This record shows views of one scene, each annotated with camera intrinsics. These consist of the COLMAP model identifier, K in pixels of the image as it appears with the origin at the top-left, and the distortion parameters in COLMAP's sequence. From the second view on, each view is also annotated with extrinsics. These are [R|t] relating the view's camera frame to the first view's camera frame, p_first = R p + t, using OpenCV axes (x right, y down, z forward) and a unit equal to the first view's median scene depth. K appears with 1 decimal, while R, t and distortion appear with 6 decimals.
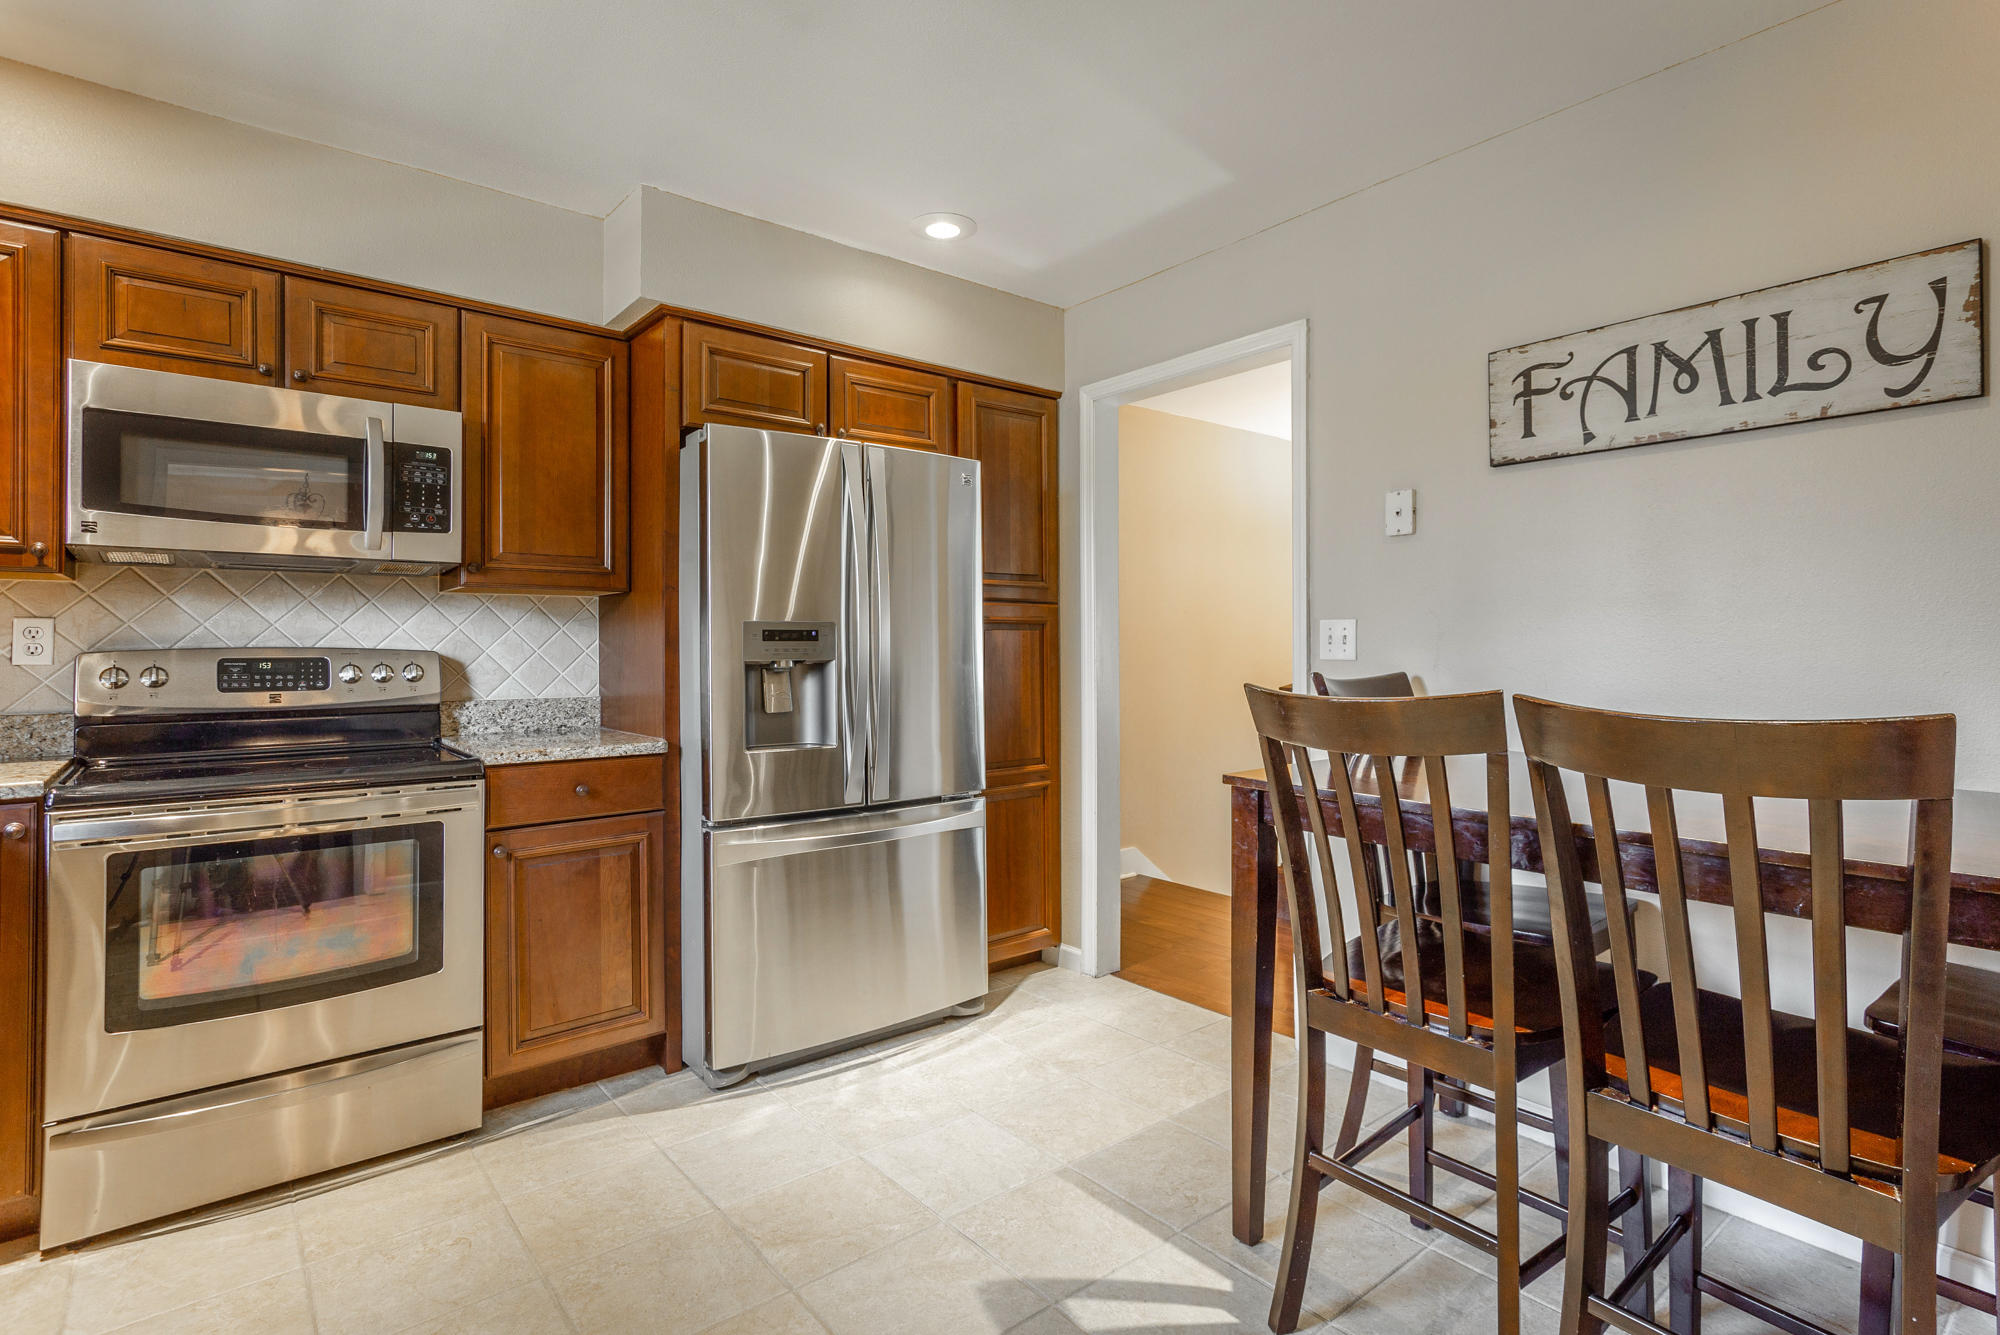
lens RADIAL K [[961.2, 0, 1006.8], [0, 961.2, 640.6], [0, 0, 1]] dist [0.002849, 0.000339]
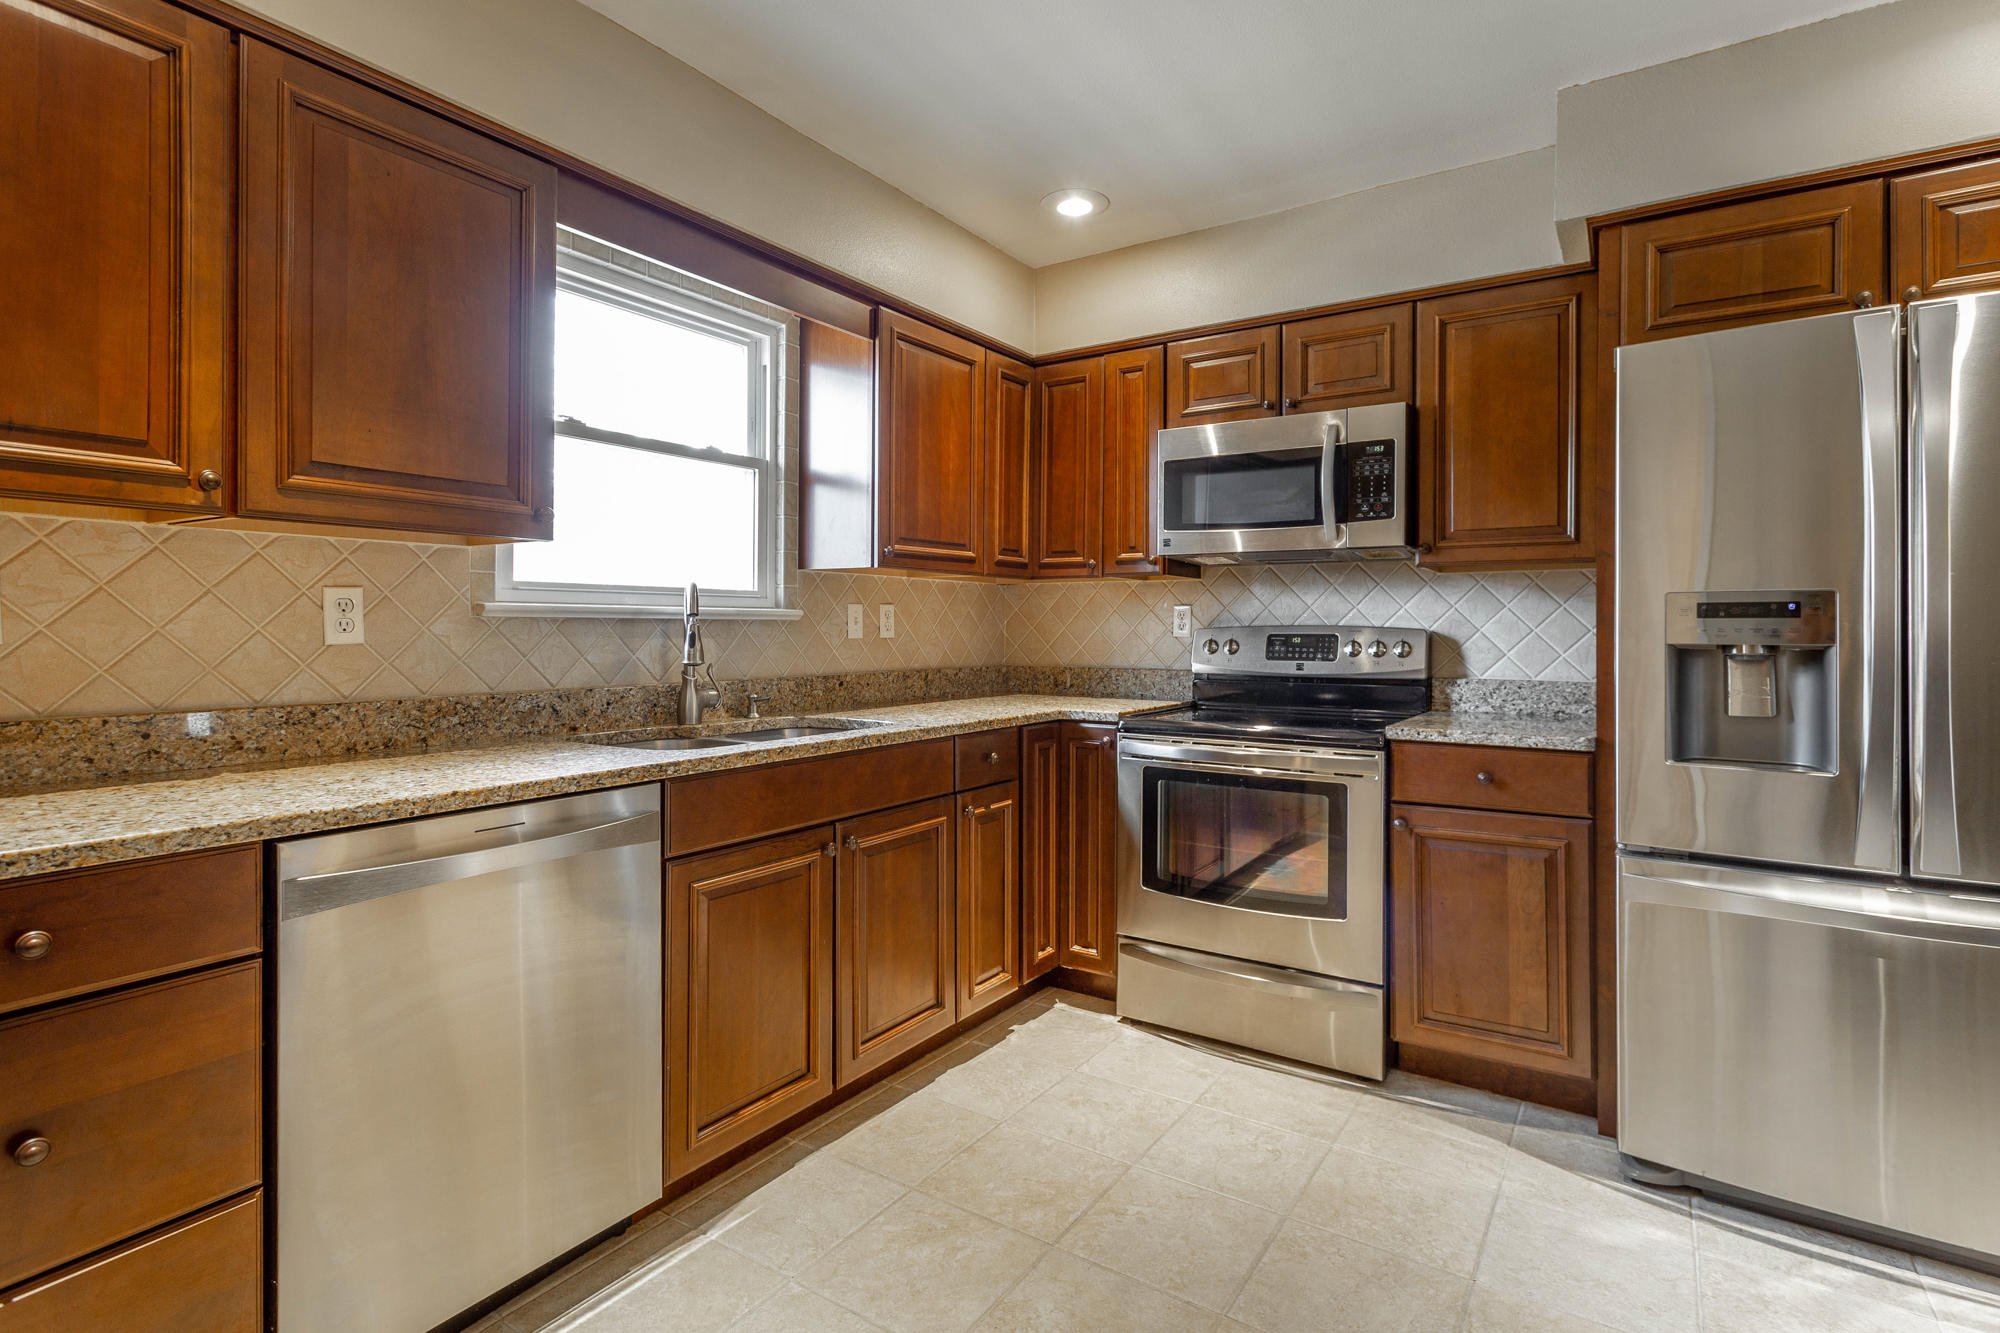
lens RADIAL K [[974.7, 0, 1030.9], [0, 974.7, 629.2], [0, 0, 1]] dist [0.002659, -0.000246]
pose [[0.310261, 0.005461, -0.950636, 0.318312], [0.004038, 0.999967, 0.007063, 0.001642], [0.950643, -0.006029, 0.310229, 0.280537]]
